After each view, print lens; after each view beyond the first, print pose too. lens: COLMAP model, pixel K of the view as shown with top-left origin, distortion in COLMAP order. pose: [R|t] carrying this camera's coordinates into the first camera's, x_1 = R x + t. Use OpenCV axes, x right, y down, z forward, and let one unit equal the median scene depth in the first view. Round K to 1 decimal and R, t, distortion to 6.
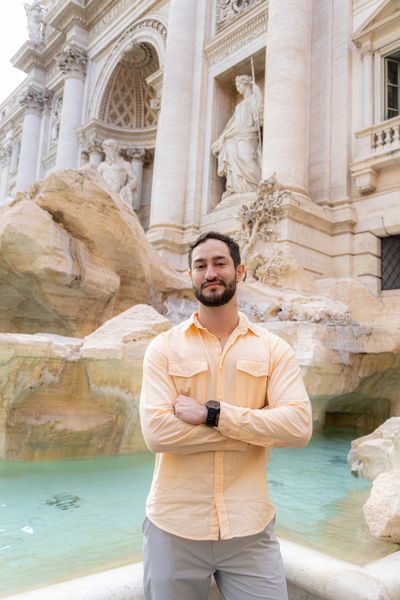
lens RADIAL K [[479.0, 0, 200.0], [0, 479.0, 300.0], [0, 0, 1]] dist [0.007041, 0.007025]
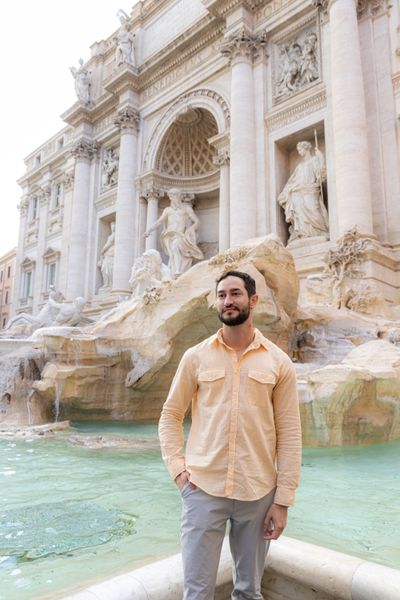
lens RADIAL K [[446.7, 0, 200.0], [0, 446.7, 300.0], [0, 0, 1]] dist [-0.003043, 0.001635]
pose [[0.997352, -0.030553, 0.065992, -0.254652], [0.032642, 0.998992, -0.030803, -0.030205], [-0.064984, 0.032875, 0.997345, -0.116099]]
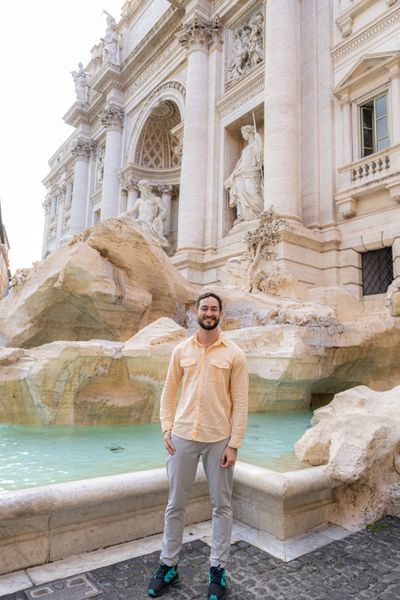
lens RADIAL K [[412.4, 0, 200.0], [0, 412.4, 300.0], [0, 0, 1]] dist [0.017084, 0.001183]
pose [[0.997219, -0.035158, -0.065714, 0.021513], [0.034448, 0.999336, -0.011901, -0.007767], [0.066089, 0.009604, 0.997768, -0.068168]]
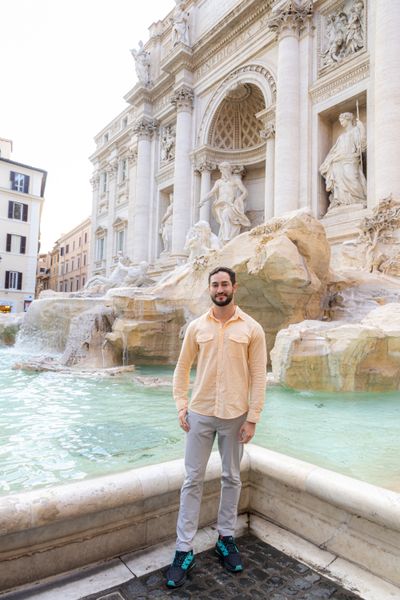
lens RADIAL K [[401.2, 0, 200.0], [0, 401.2, 300.0], [0, 0, 1]] dist [0.017460, -0.001584]
pose [[0.997233, -0.030790, -0.067659, -0.238274], [0.035125, 0.997341, 0.063854, -0.038856], [0.065513, -0.066054, 0.995663, -0.153397]]
